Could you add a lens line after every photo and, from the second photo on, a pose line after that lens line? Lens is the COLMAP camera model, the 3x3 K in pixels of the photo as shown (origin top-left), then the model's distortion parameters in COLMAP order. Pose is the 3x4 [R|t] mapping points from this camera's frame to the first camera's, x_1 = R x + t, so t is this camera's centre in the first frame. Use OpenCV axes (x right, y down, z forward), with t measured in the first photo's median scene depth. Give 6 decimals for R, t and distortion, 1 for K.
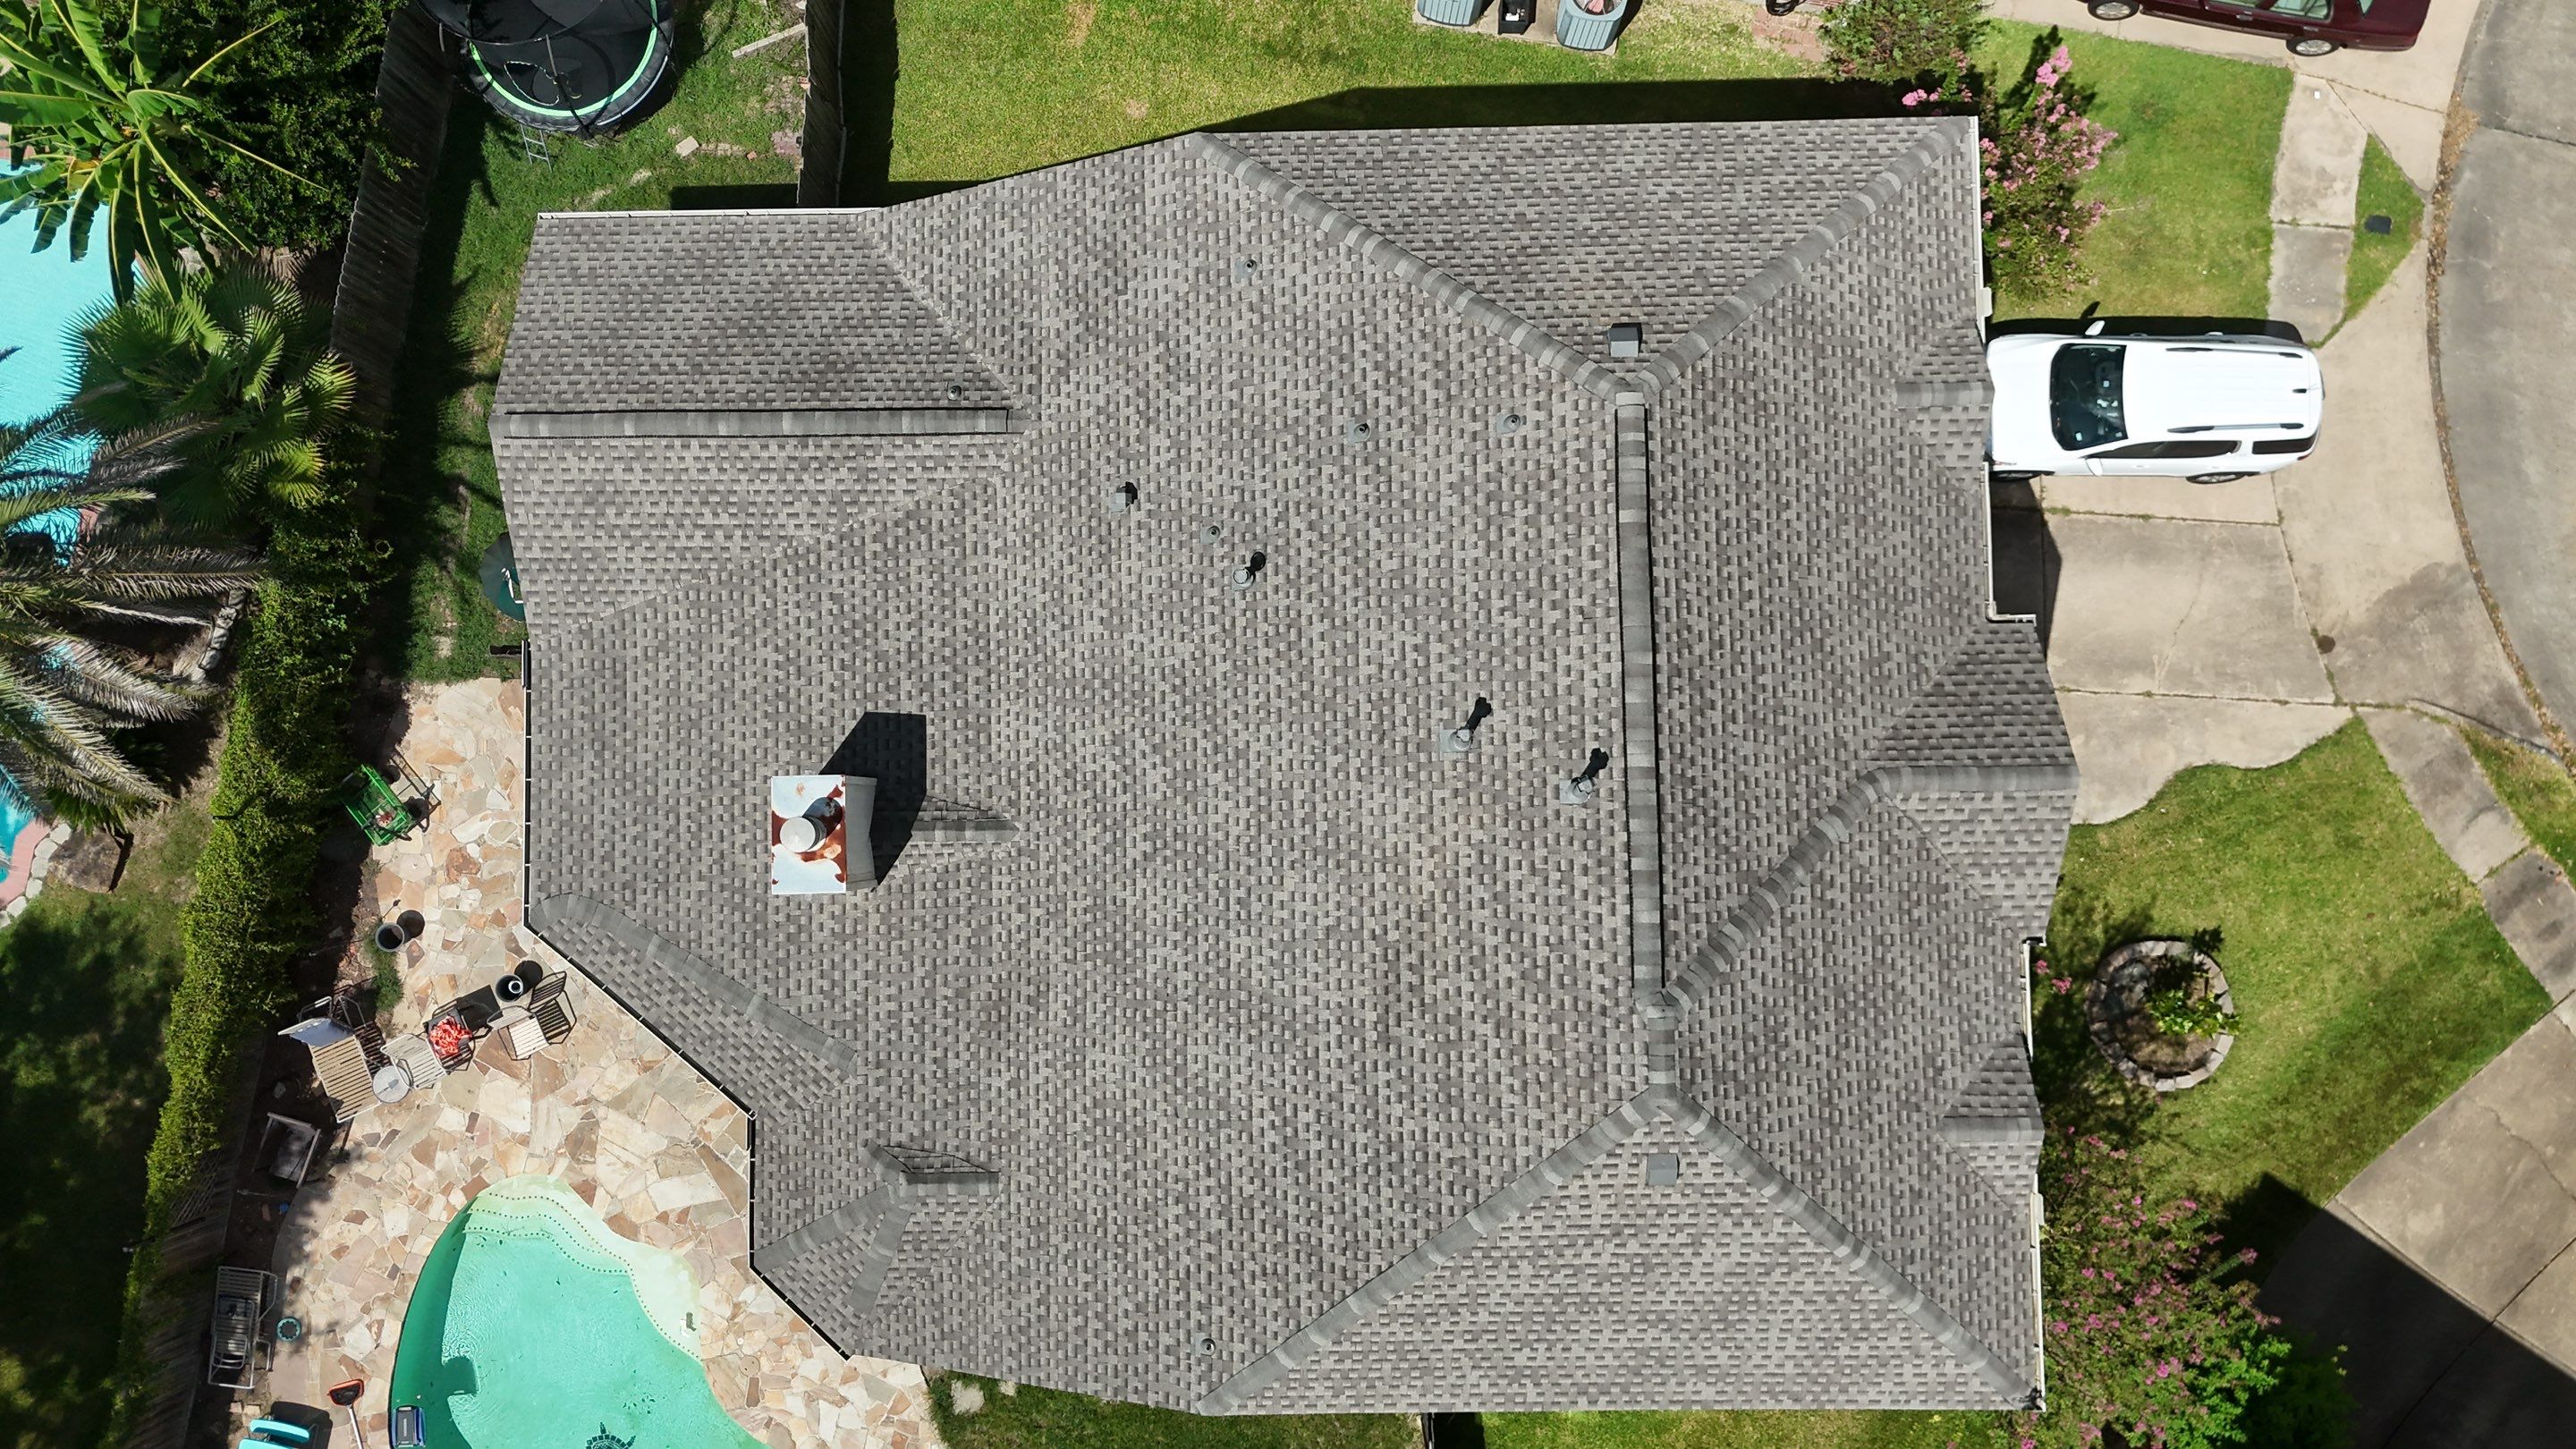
lens RADIAL K [[1902.2, 0, 1279.1], [0, 1902.2, 730.6], [0, 0, 1]] dist [0.072568, -0.073098]
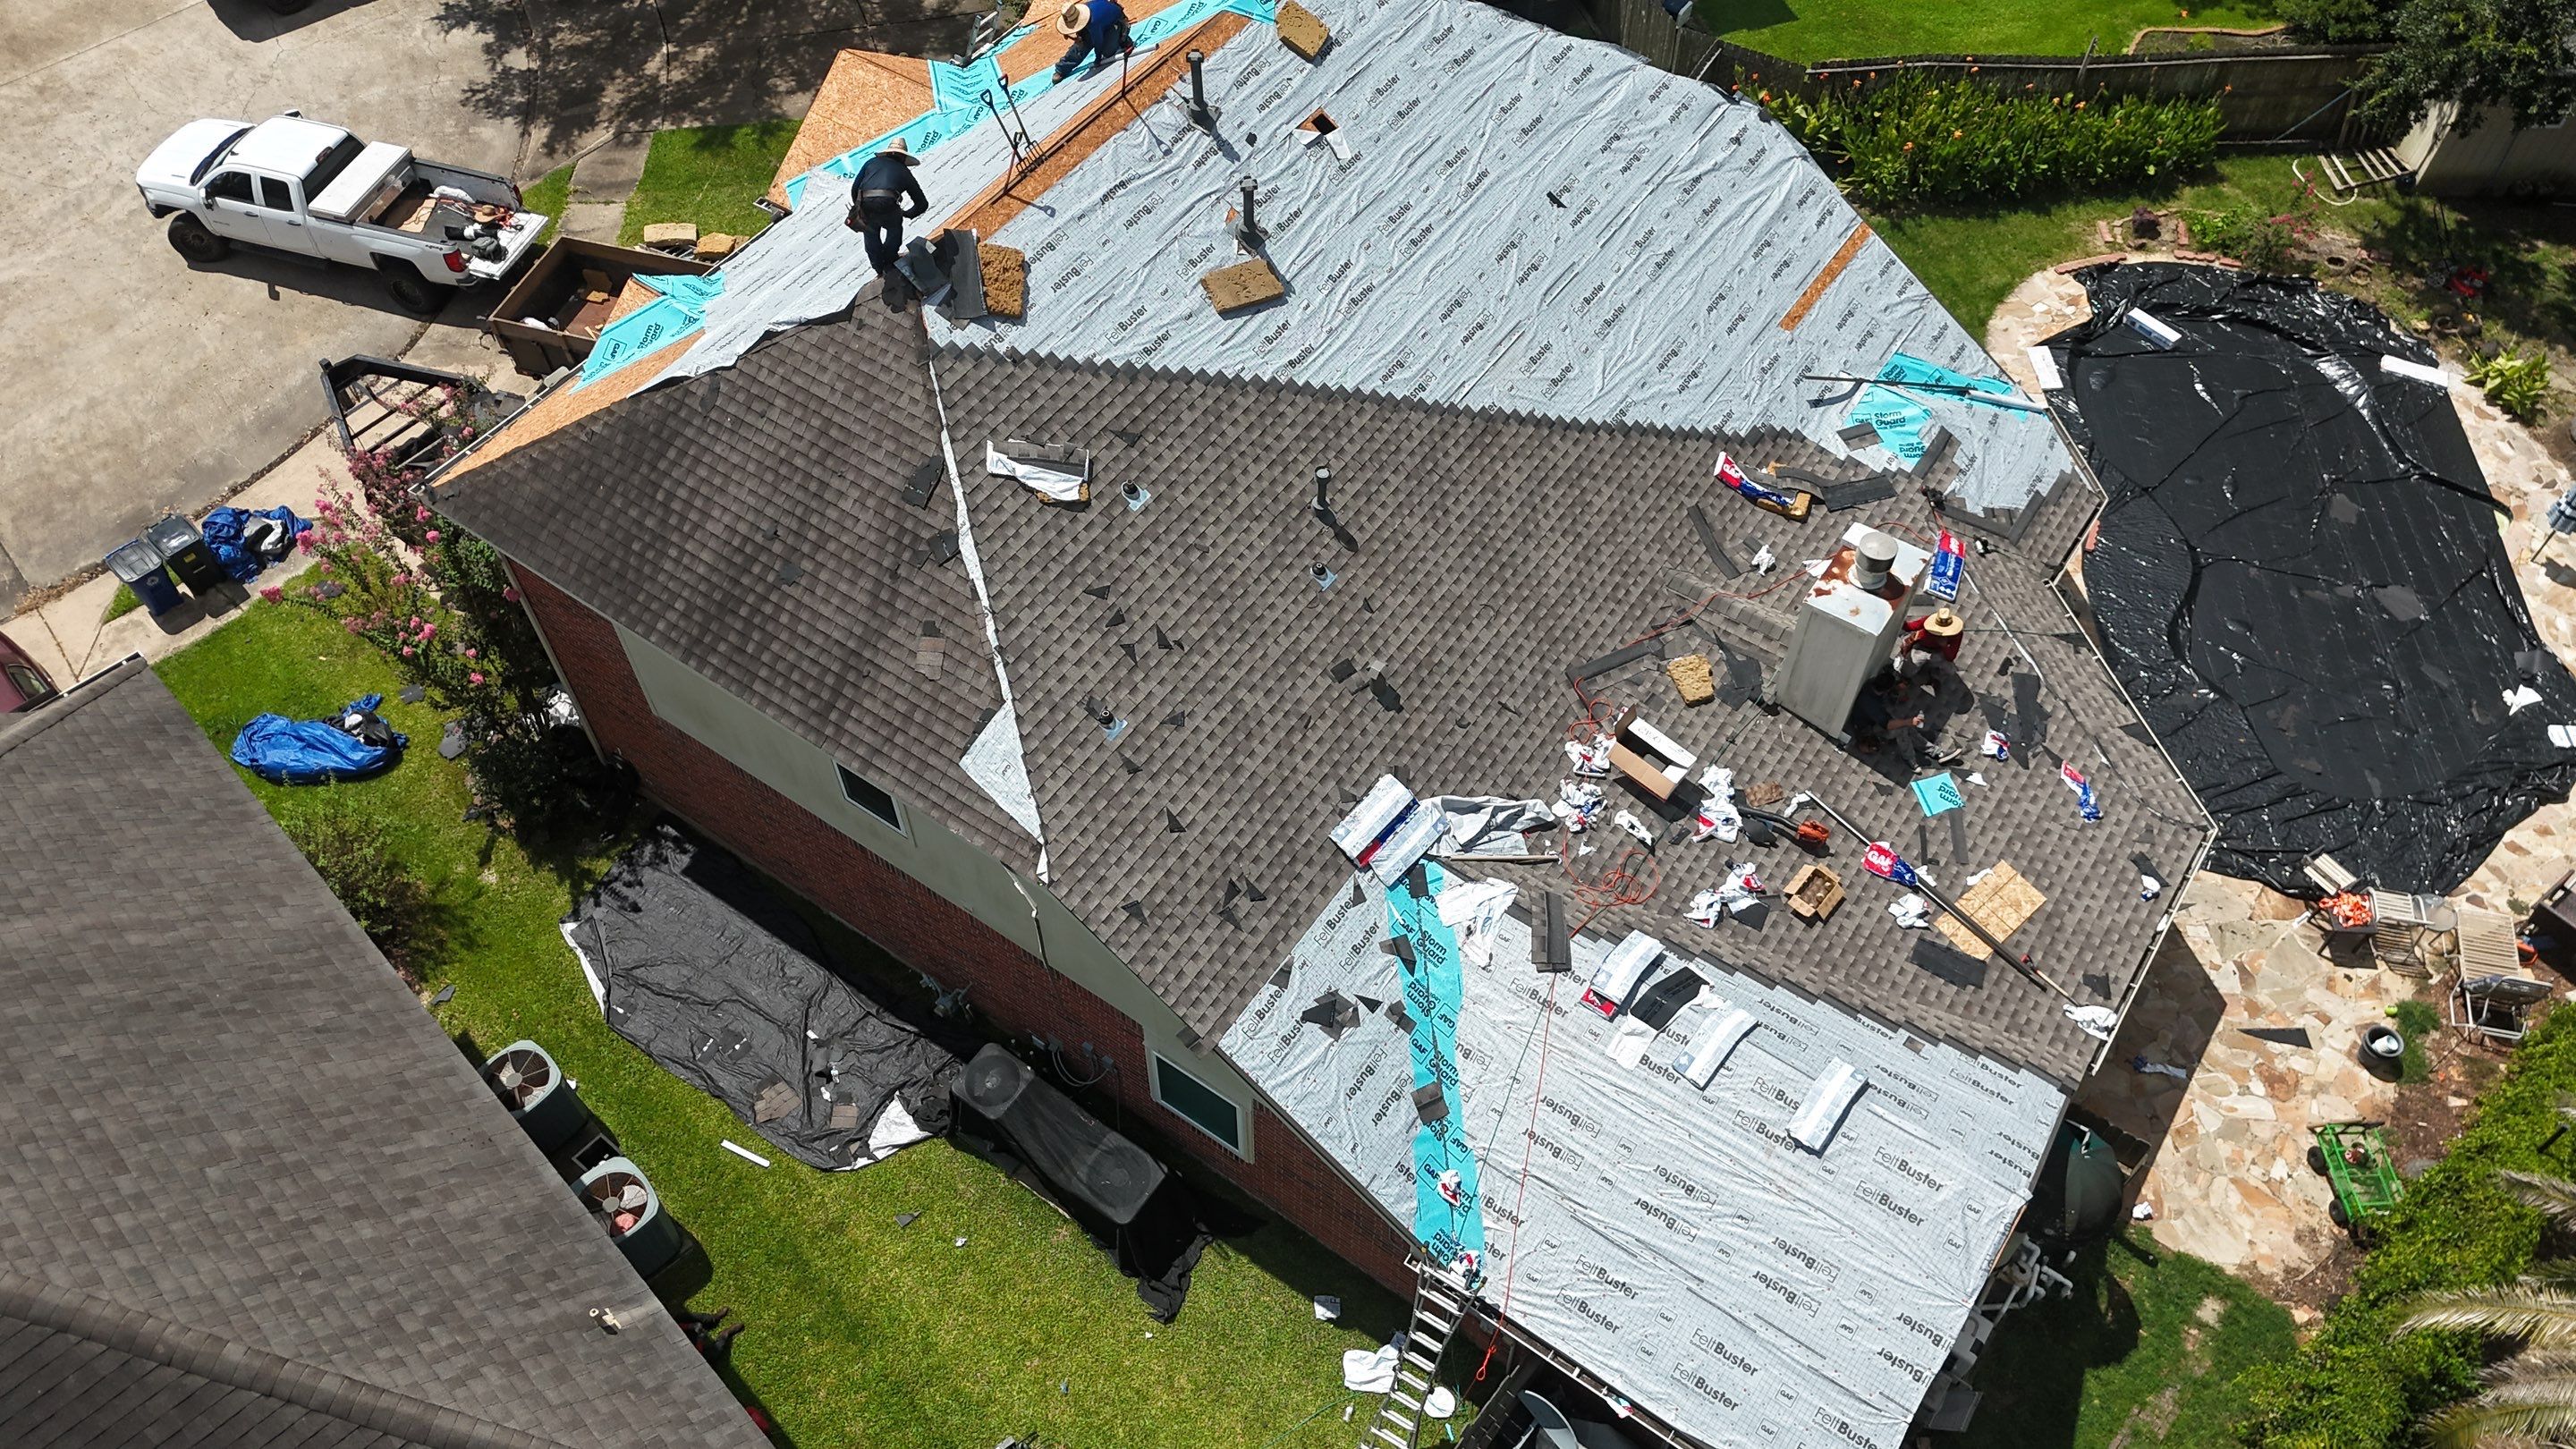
lens RADIAL K [[1902.2, 0, 1293.5], [0, 1902.2, 728.0], [0, 0, 1]] dist [0.072568, -0.073098]
pose [[-0.809932, -0.458459, 0.365823, -0.370093], [0.586373, -0.618764, 0.522779, -0.597347], [-0.013314, 0.637923, 0.769985, 0.320626]]
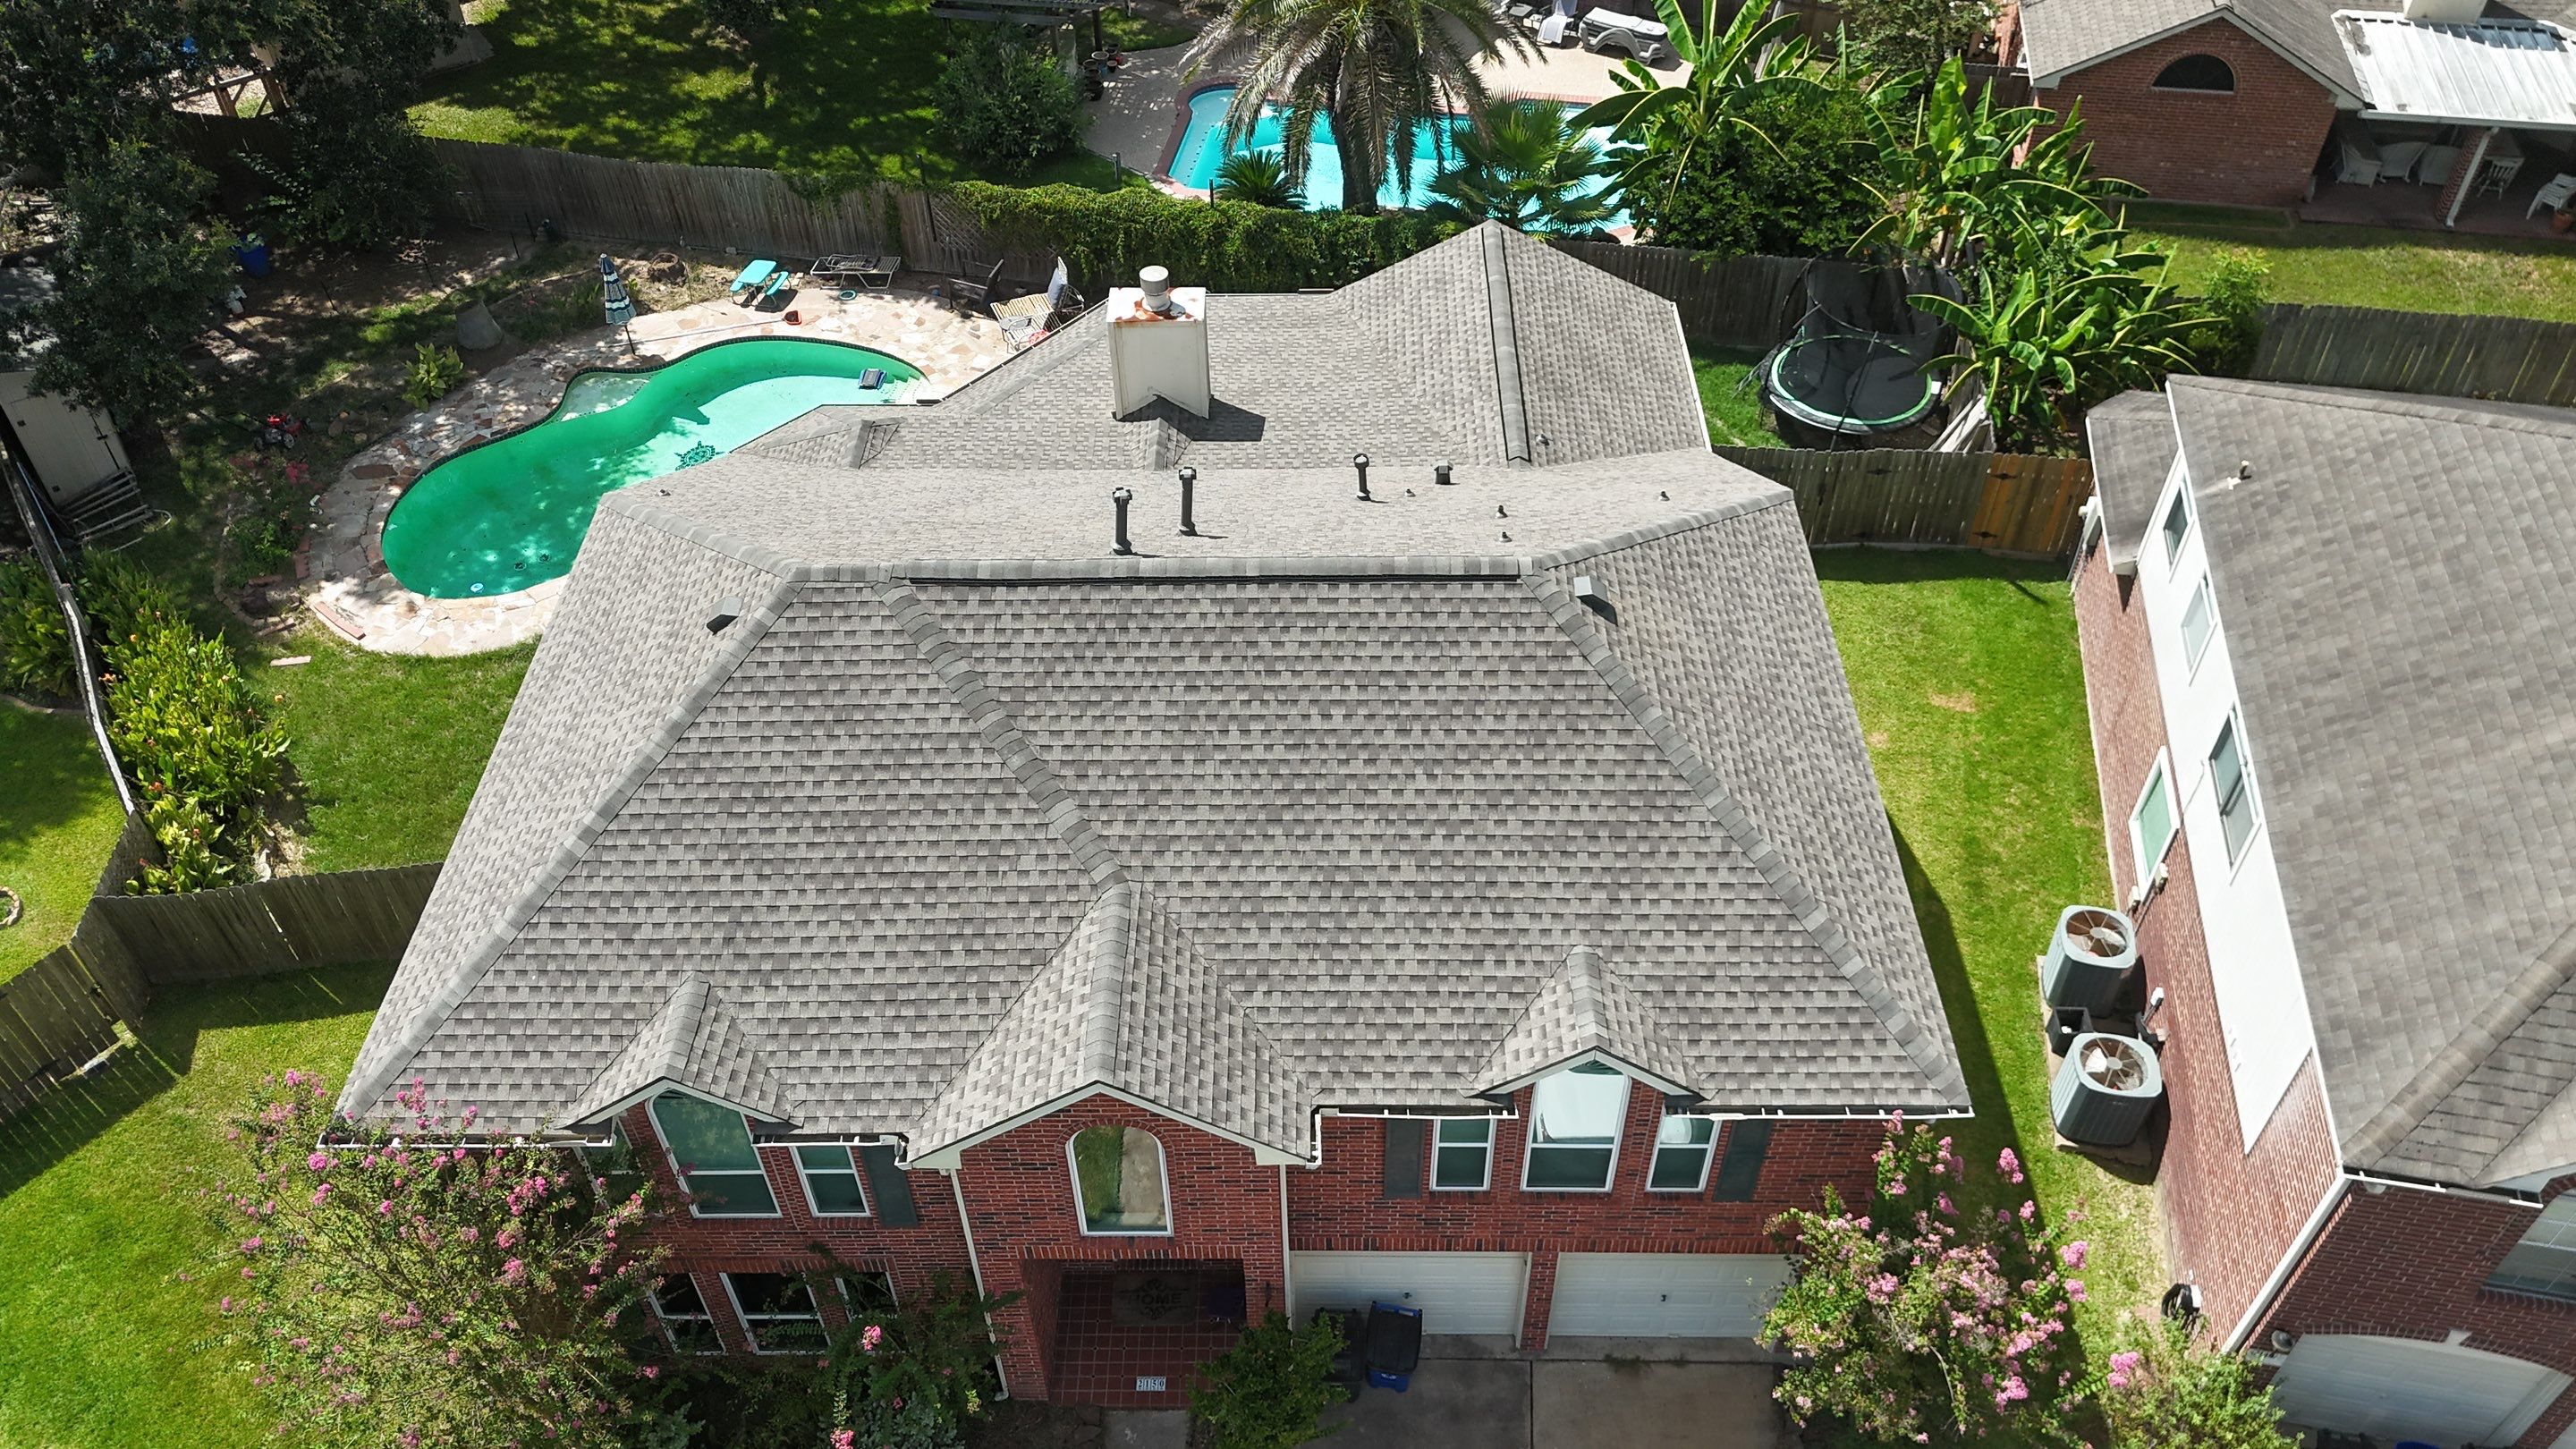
lens RADIAL K [[1902.2, 0, 1280.6], [0, 1902.2, 717.1], [0, 0, 1]] dist [0.072568, -0.073098]
pose [[-0.027747, 0.707282, -0.706386, 0.757208], [-0.997402, 0.027408, 0.066621, -0.093571], [0.066481, 0.706400, 0.704684, 0.311345]]
